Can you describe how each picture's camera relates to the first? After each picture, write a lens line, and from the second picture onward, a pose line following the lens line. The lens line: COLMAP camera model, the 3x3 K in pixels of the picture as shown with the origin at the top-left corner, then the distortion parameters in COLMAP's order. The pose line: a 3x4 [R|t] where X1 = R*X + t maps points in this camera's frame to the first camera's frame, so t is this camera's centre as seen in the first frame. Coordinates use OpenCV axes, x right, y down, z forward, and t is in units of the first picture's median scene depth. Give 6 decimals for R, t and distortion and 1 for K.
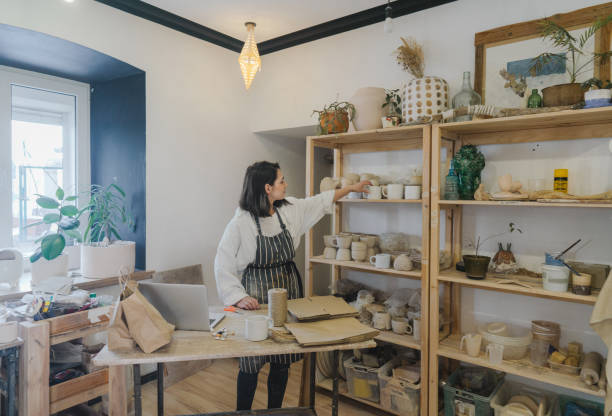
lens RADIAL K [[399.9, 0, 306.0], [0, 399.9, 208.0], [0, 0, 1]] dist [-0.005647, -0.000395]
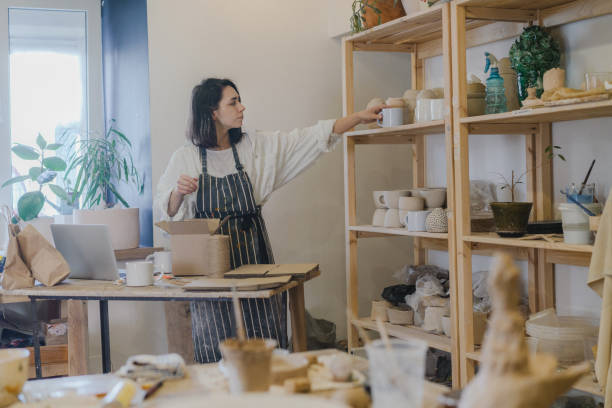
lens RADIAL K [[964.6, 0, 306.0], [0, 964.6, 204.0], [0, 0, 1]] dist [-0.018612, -0.052895]
pose [[0.881710, -0.019256, -0.471398, 0.817008], [0.013889, 0.999793, -0.014863, 0.135332], [0.471586, 0.006557, 0.881795, -0.483148]]
